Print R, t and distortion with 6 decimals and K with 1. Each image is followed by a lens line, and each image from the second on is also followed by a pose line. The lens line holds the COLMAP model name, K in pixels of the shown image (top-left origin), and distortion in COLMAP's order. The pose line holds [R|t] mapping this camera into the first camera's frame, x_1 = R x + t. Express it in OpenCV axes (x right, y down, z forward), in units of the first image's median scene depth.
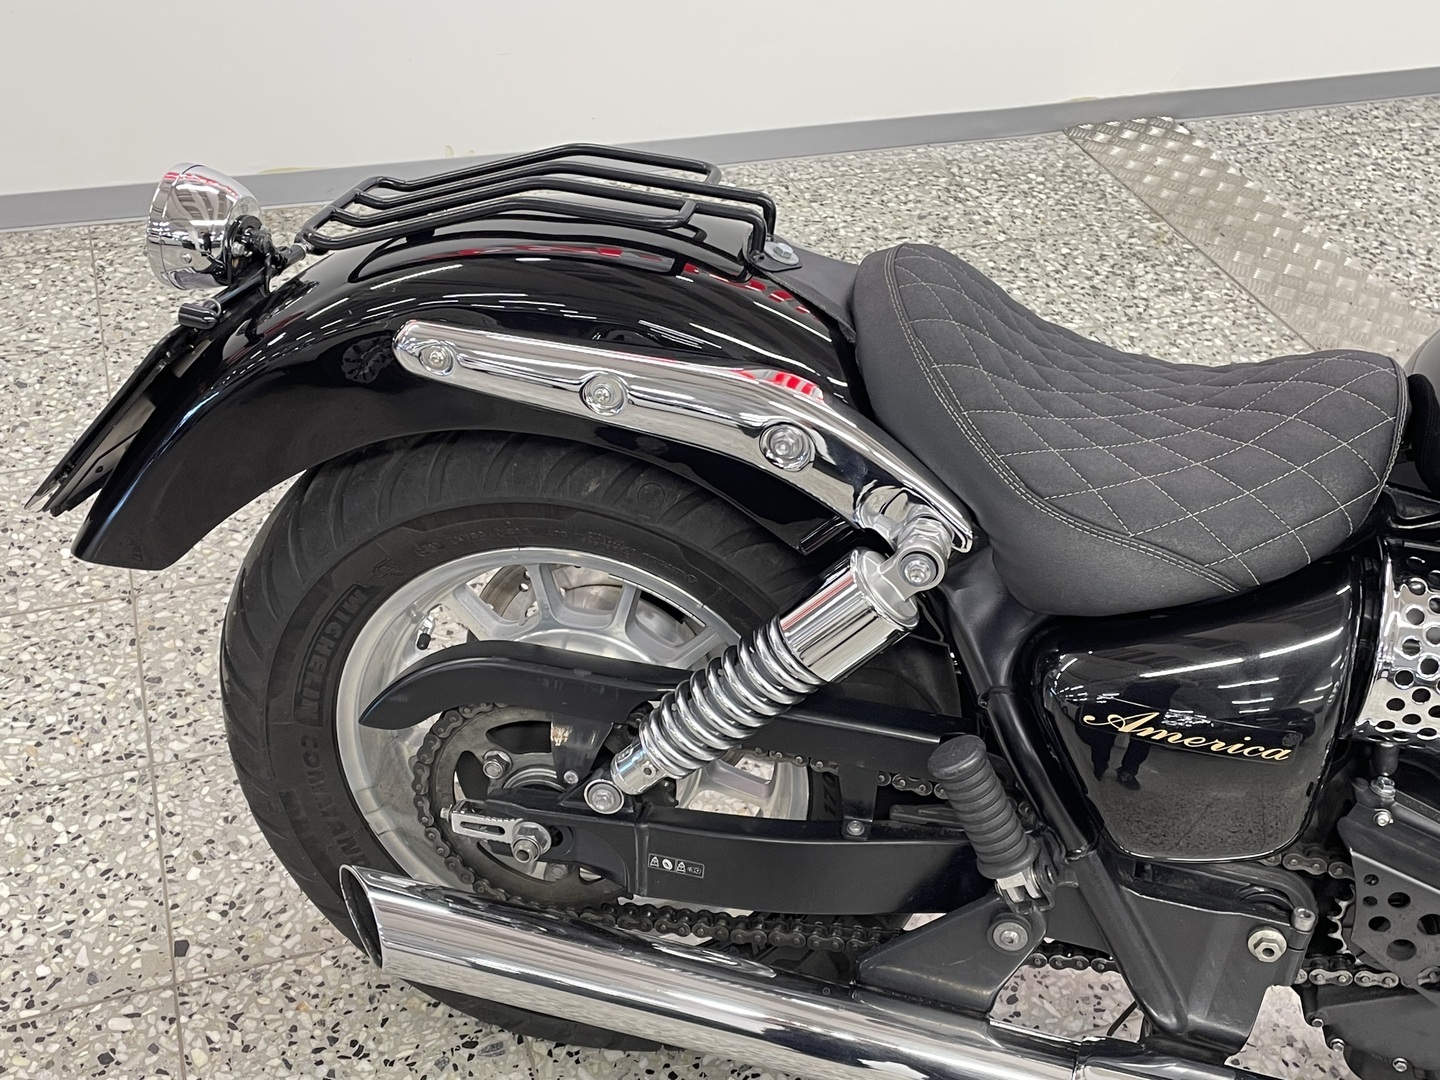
lens RADIAL K [[1678.7, 0, 720.0], [0, 1678.7, 540.0], [0, 0, 1]] dist [0.122373, -0.209055]
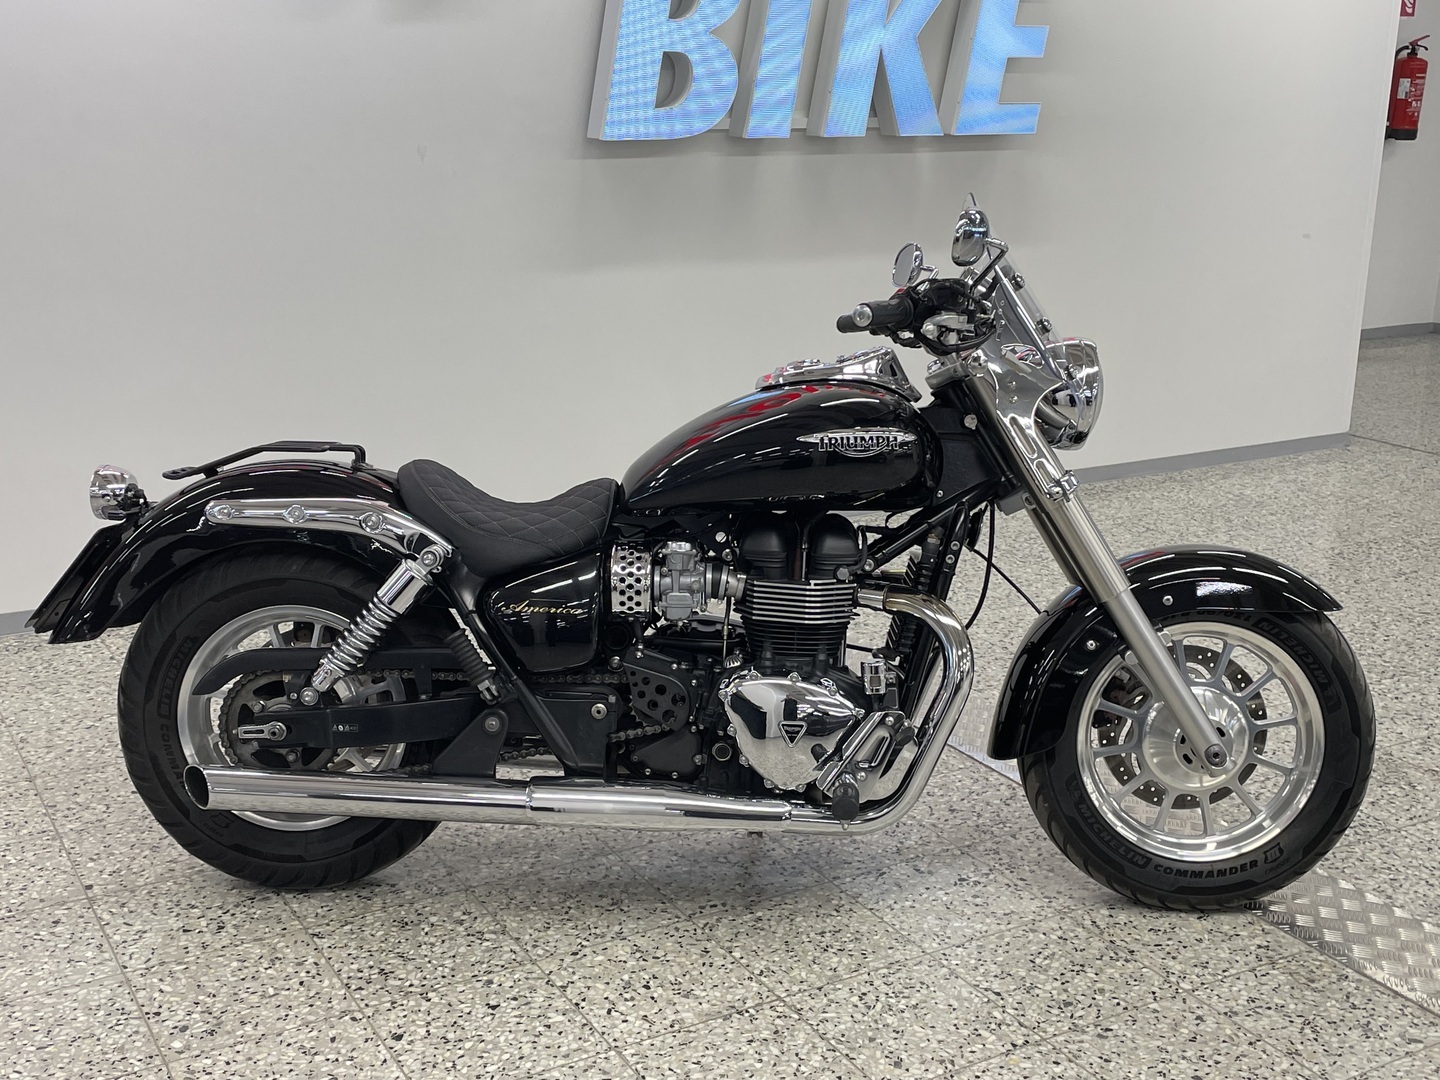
lens RADIAL K [[1659.2, 0, 724.8], [0, 1659.2, 553.6], [0, 0, 1]] dist [0.114423, -0.169666]
pose [[0.978986, -0.096289, 0.179762, 0.092475], [0.154452, 0.925695, -0.345301, 0.832484], [-0.133156, 0.365809, 0.921115, -1.207215]]
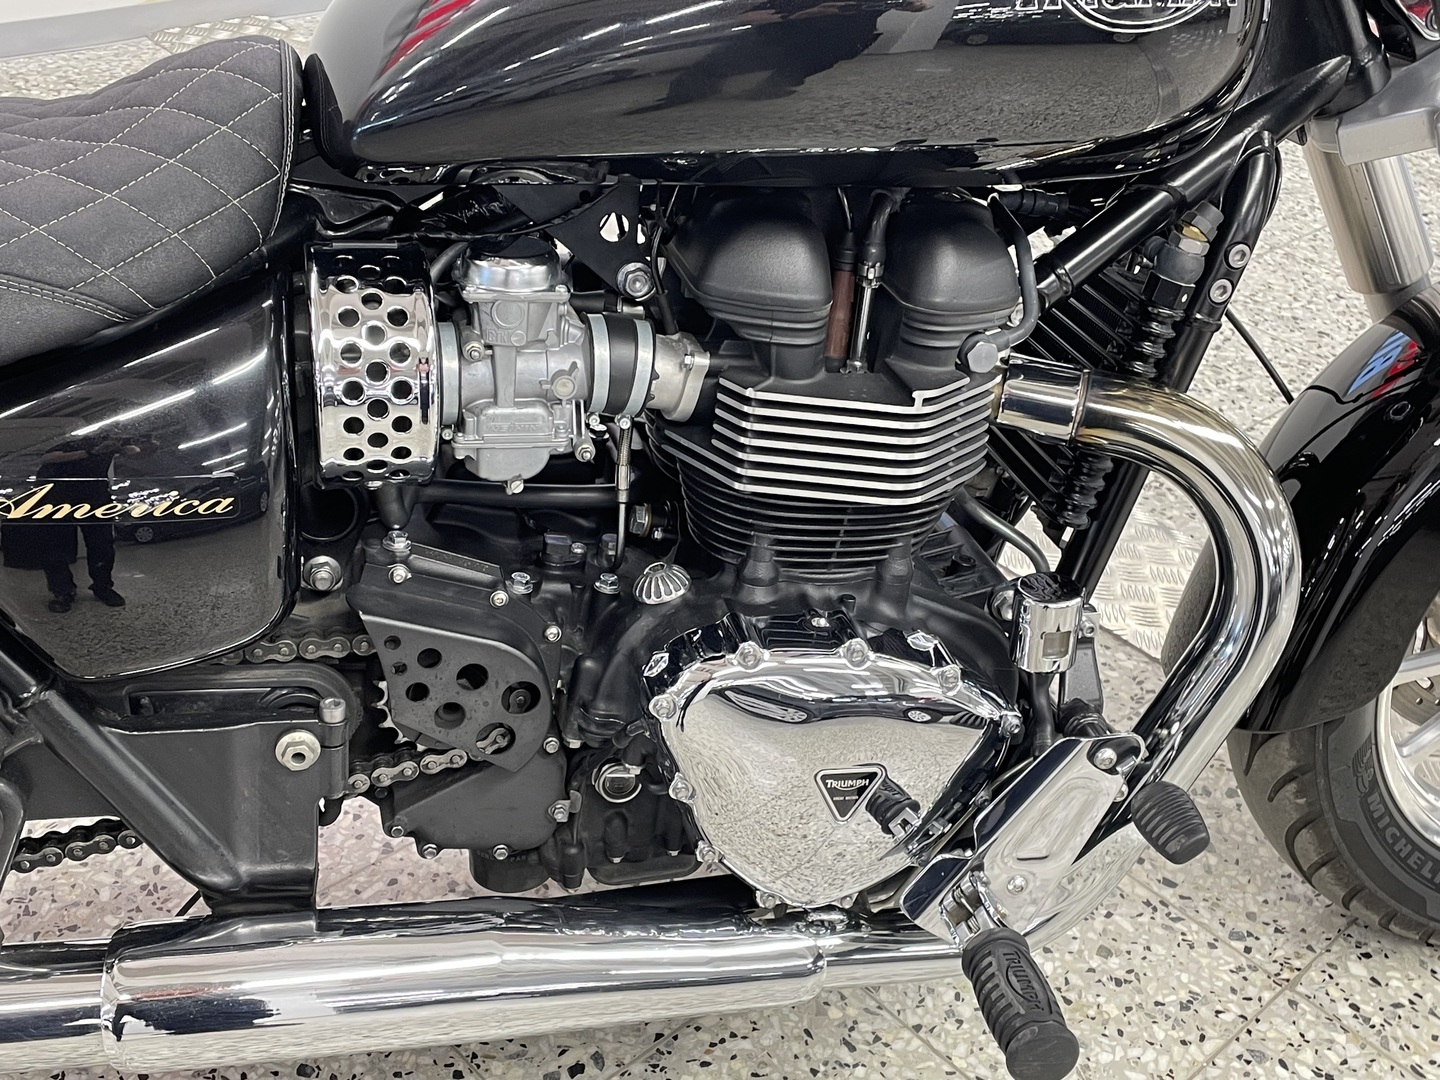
lens RADIAL K [[1678.7, 0, 720.0], [0, 1678.7, 540.0], [0, 0, 1]] dist [0.122373, -0.209055]
pose [[0.905042, -0.203981, 0.373216, 0.210082], [0.208303, 0.977629, 0.029189, 0.148621], [-0.370821, 0.051325, 0.927285, 0.132686]]
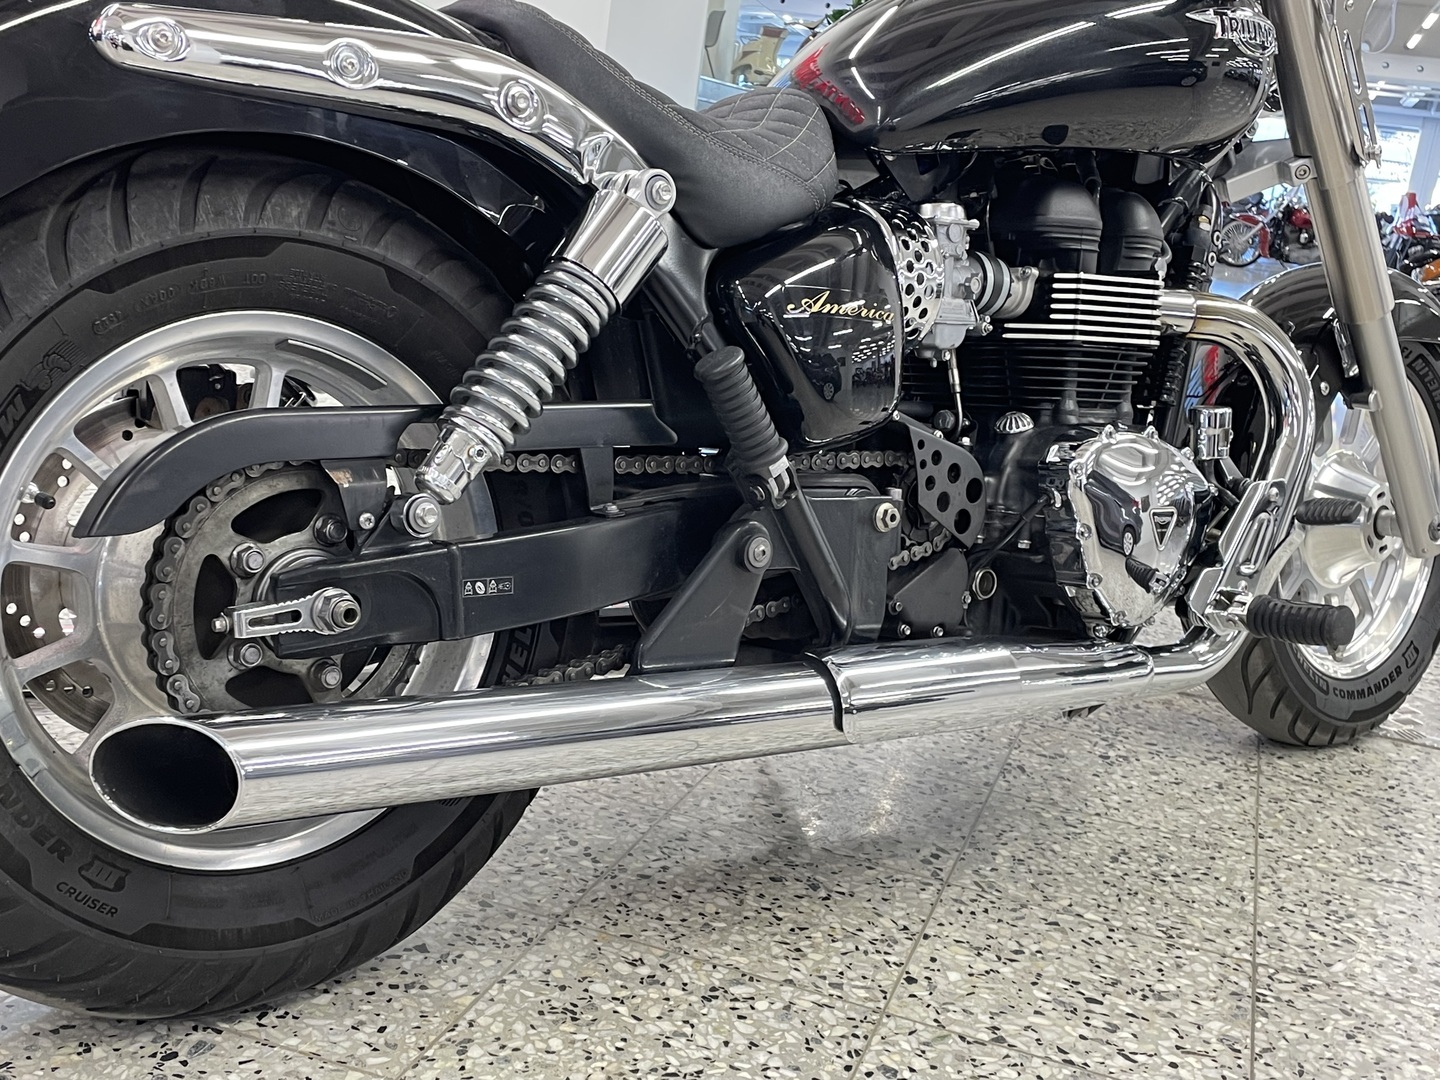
lens RADIAL K [[1678.7, 0, 720.0], [0, 1678.7, 540.0], [0, 0, 1]] dist [0.122373, -0.209055]
pose [[0.601919, -0.157970, 0.782776, -0.695648], [0.398657, 0.908794, -0.123148, 0.342724], [-0.691929, 0.386185, 0.609997, 0.322966]]
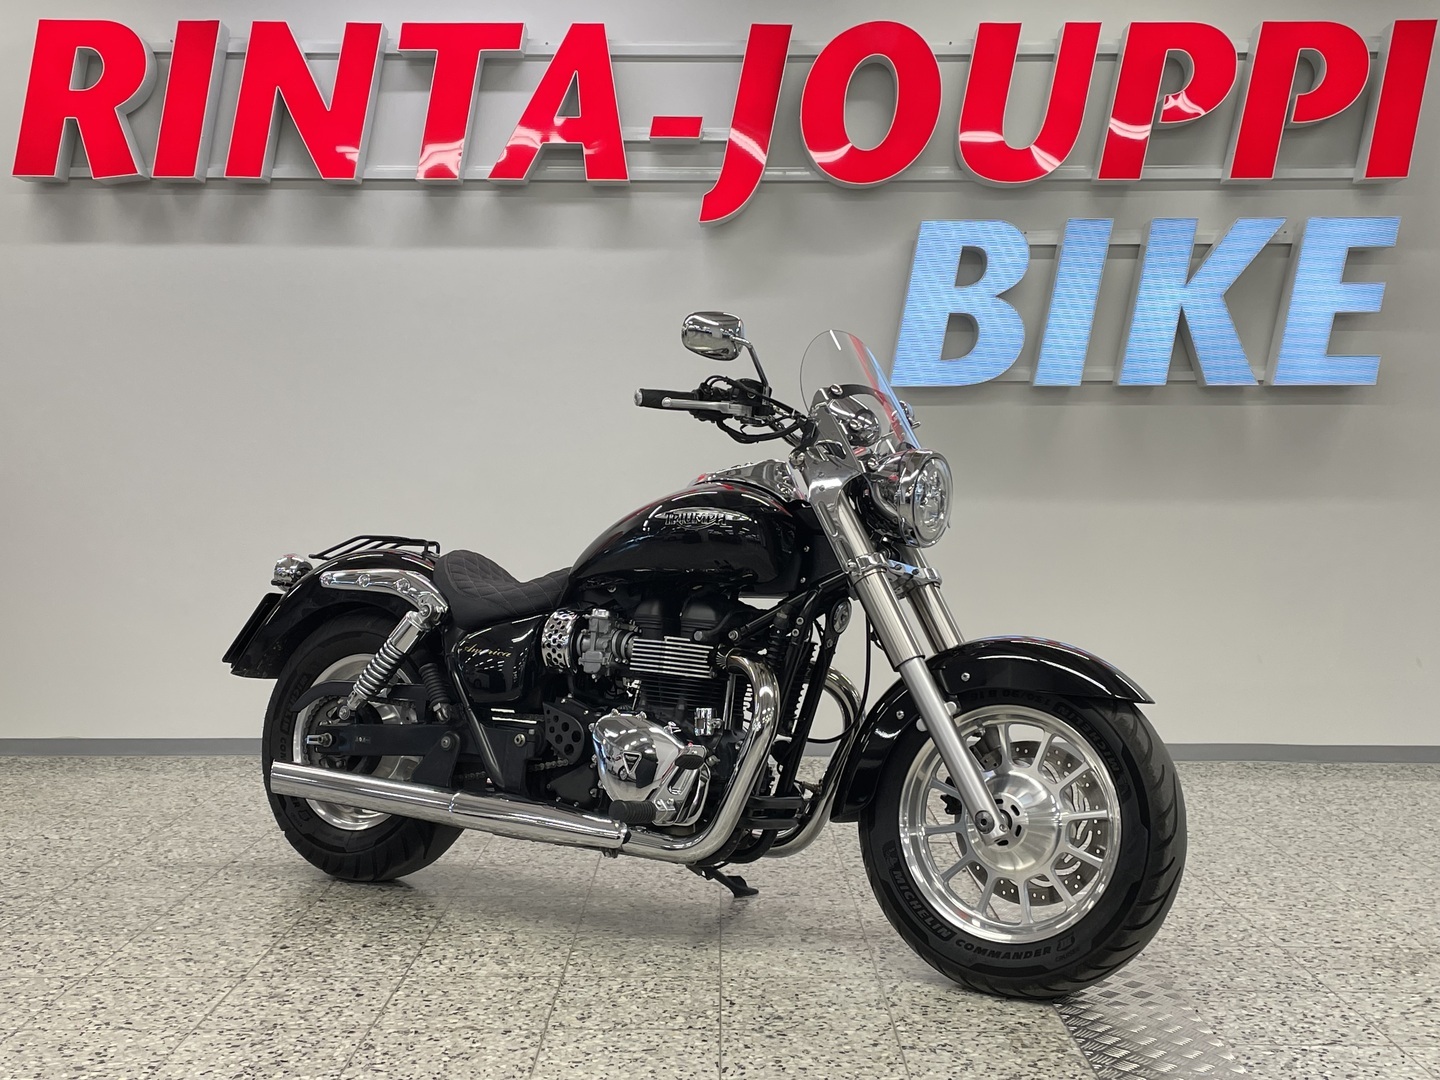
lens RADIAL K [[1678.7, 0, 720.0], [0, 1678.7, 540.0], [0, 0, 1]] dist [0.122373, -0.209055]
pose [[0.942817, -0.040155, -0.330884, 1.566758], [-0.163329, 0.809704, -0.563651, 1.487325], [0.290552, 0.585462, 0.756844, -1.263701]]
